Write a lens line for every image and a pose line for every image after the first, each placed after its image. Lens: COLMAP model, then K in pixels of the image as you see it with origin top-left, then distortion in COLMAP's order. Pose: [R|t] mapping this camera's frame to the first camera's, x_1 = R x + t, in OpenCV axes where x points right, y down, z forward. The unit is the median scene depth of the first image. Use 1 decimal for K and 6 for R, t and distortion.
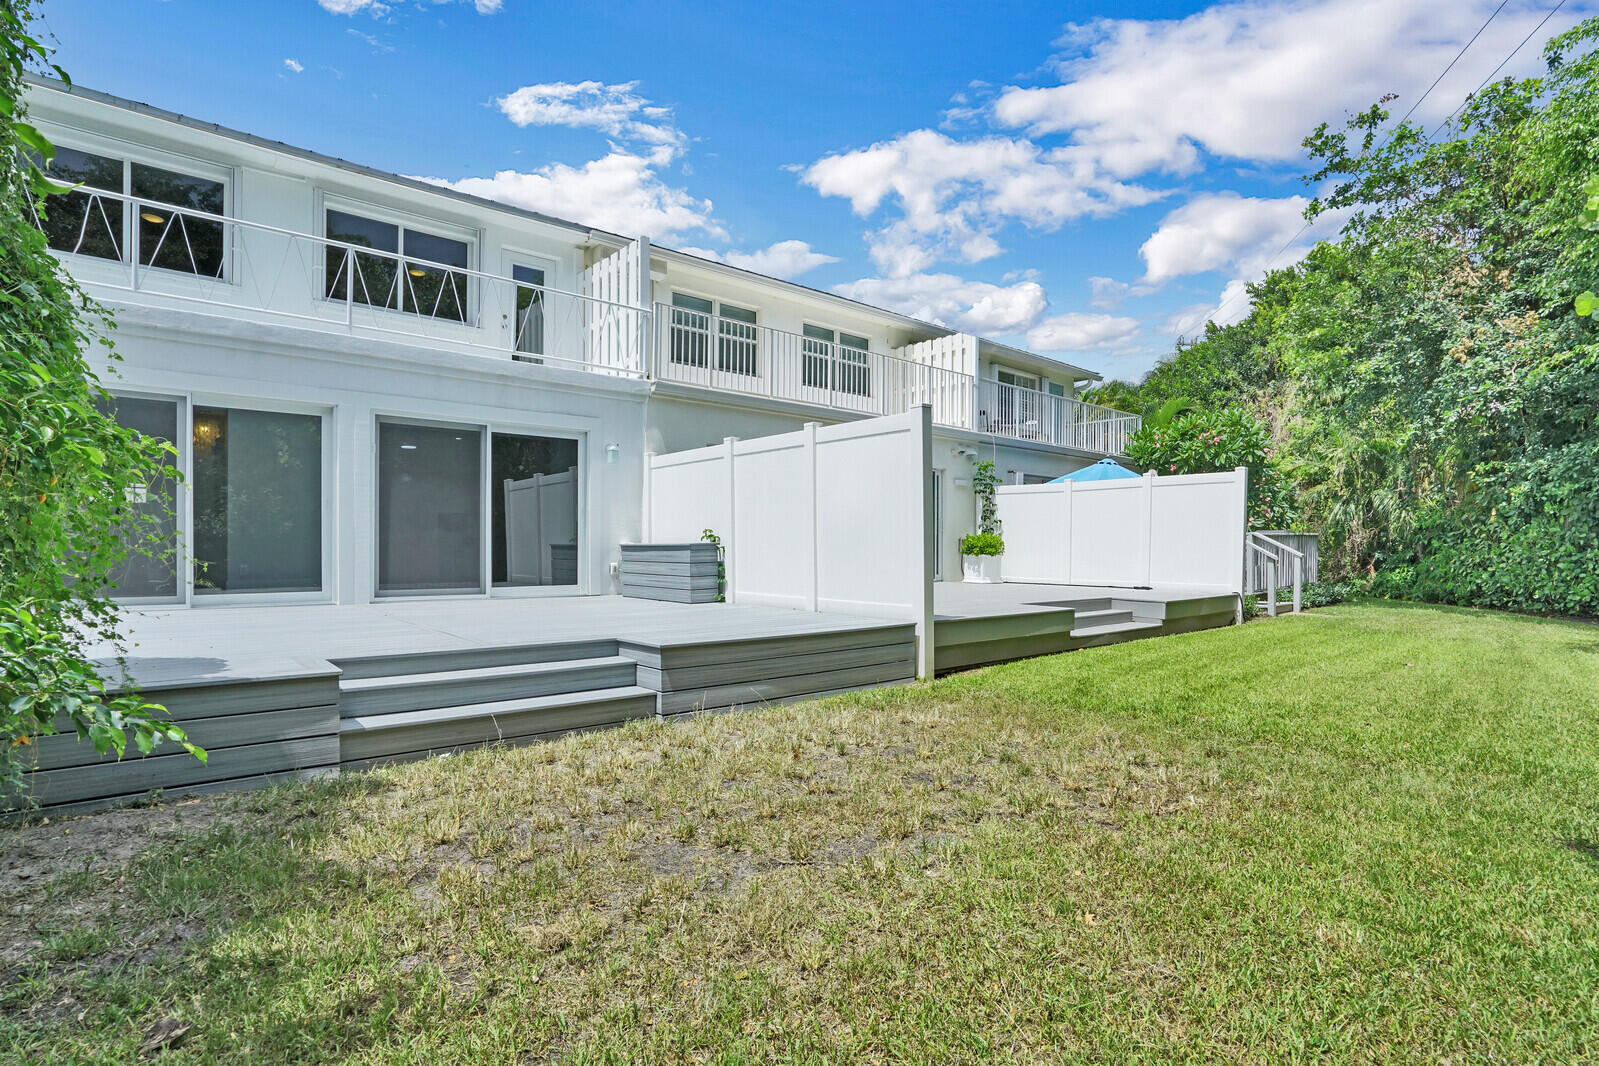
lens RADIAL K [[784.1, 0, 799.5], [0, 784.1, 533.0], [0, 0, 1]] dist [-0.068571, 0.034382]
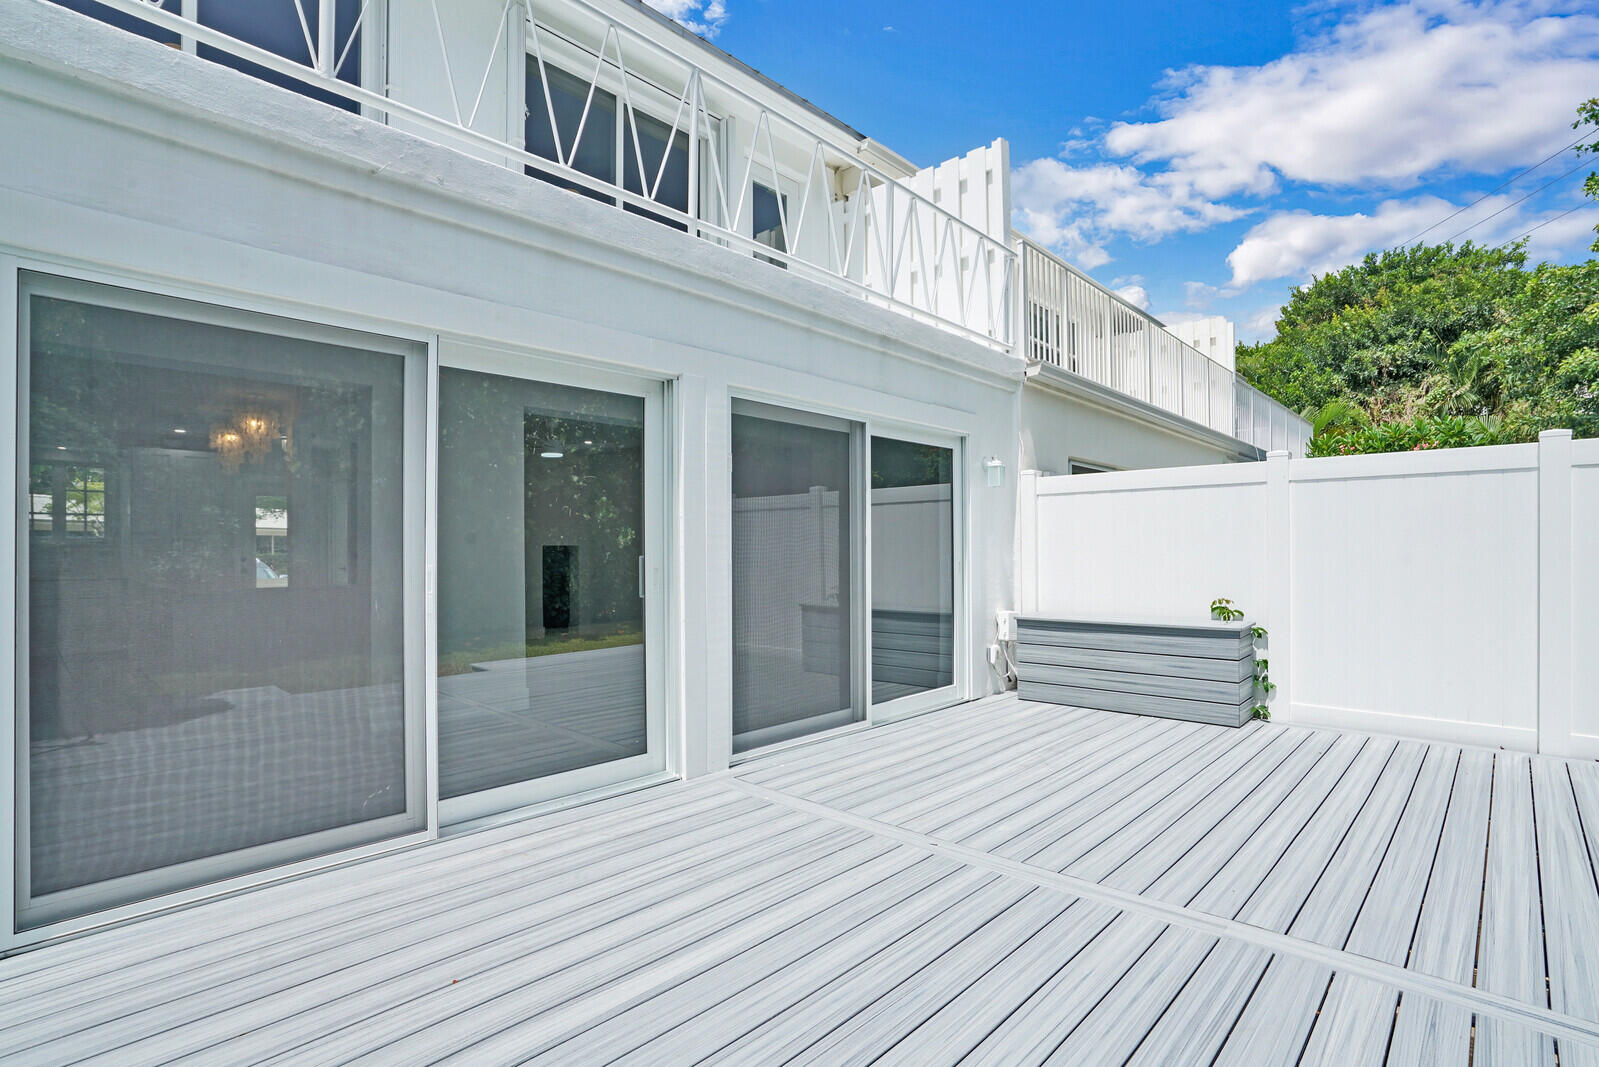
lens RADIAL K [[784.1, 0, 799.5], [0, 784.1, 533.5], [0, 0, 1]] dist [-0.068571, 0.034382]
pose [[0.993286, -0.006358, 0.115510, -0.499329], [0.007030, 0.999961, -0.005411, -0.052888], [-0.115471, 0.006187, 0.993292, 0.421311]]
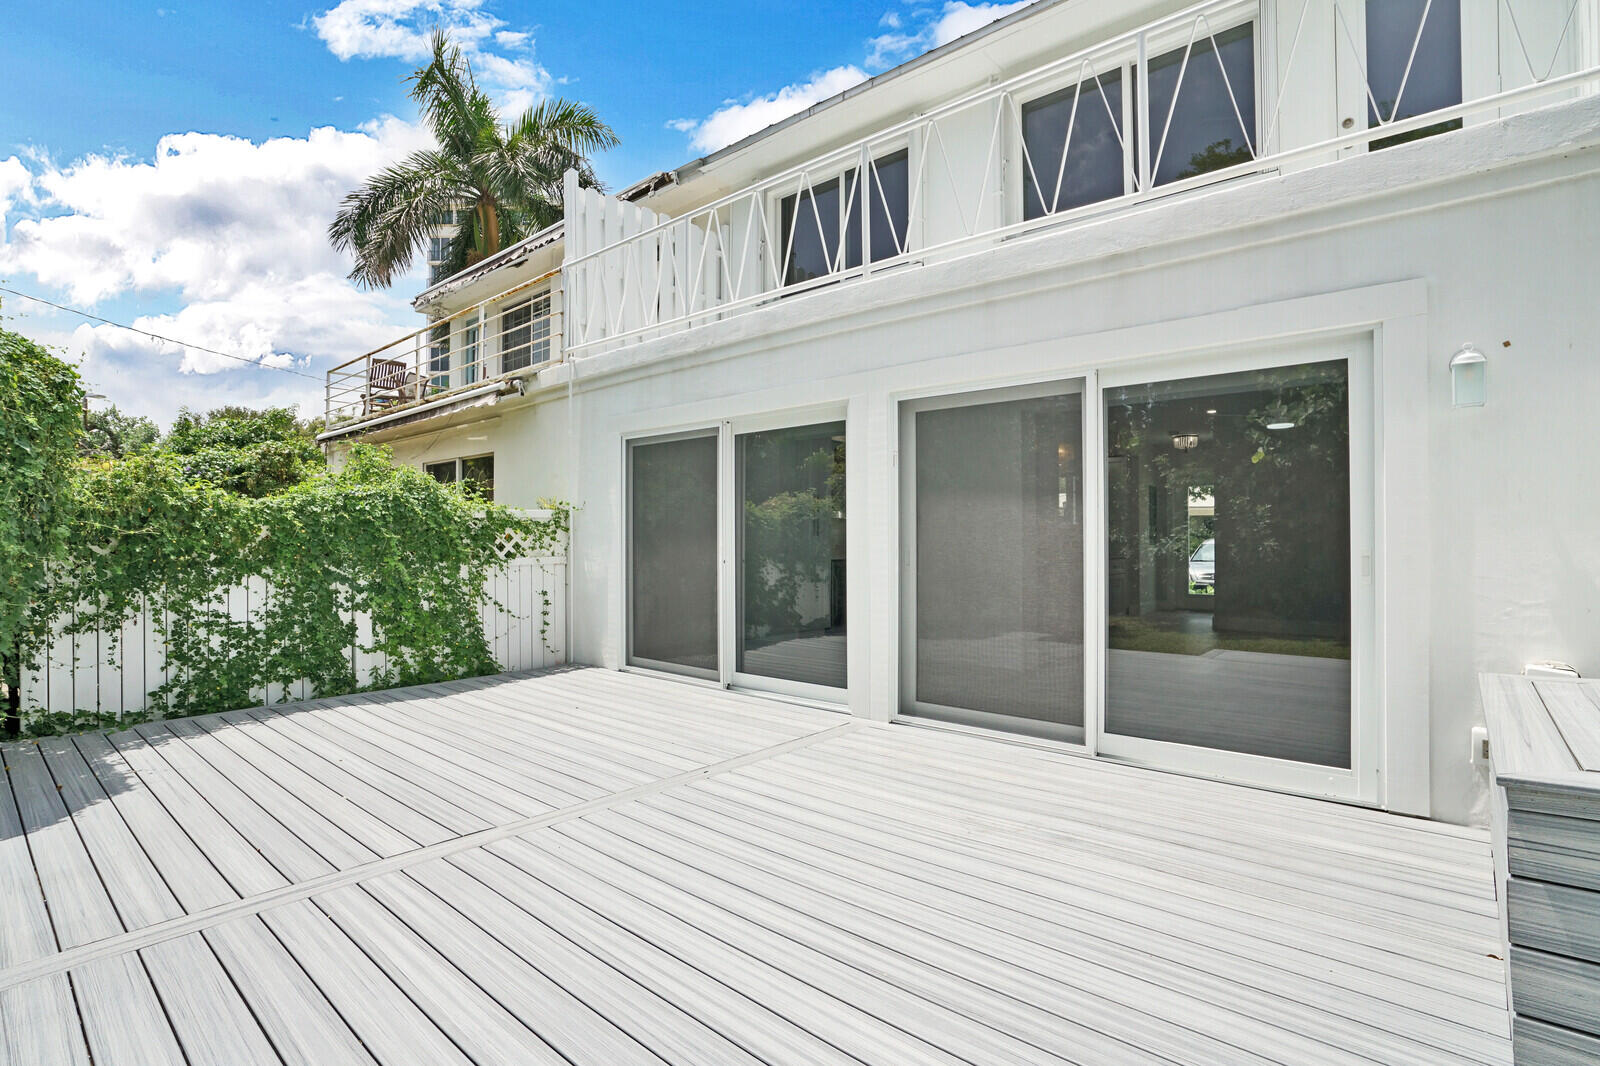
lens RADIAL K [[784.6, 0, 800.0], [0, 784.6, 533.0], [0, 0, 1]] dist [-0.068571, 0.034382]
pose [[0.145903, -0.010762, -0.989240, 0.022003], [0.021830, 0.999732, -0.007656, -0.045472], [0.989058, -0.020478, 0.146099, 0.738383]]
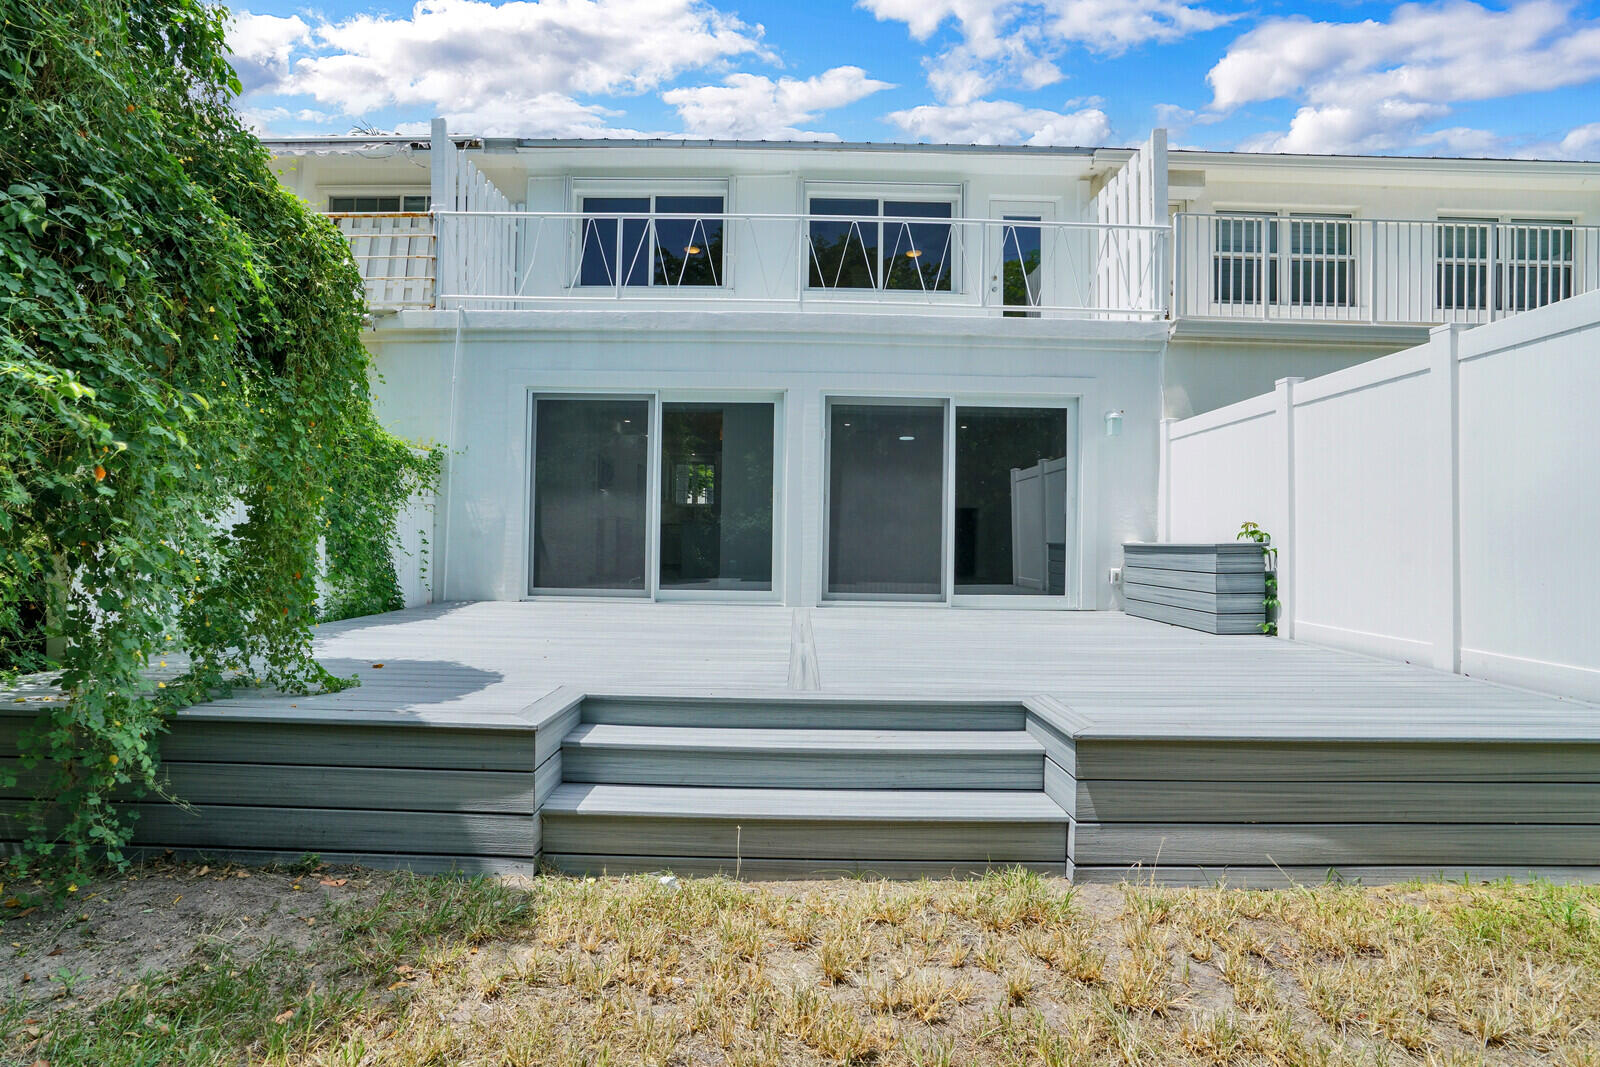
lens RADIAL K [[784.6, 0, 800.0], [0, 784.6, 533.5], [0, 0, 1]] dist [-0.068571, 0.034382]
pose [[0.764243, -0.000115, -0.644928, 0.011160], [0.000777, 0.999999, 0.000744, 0.003789], [0.644927, -0.001070, 0.764243, 0.252102]]
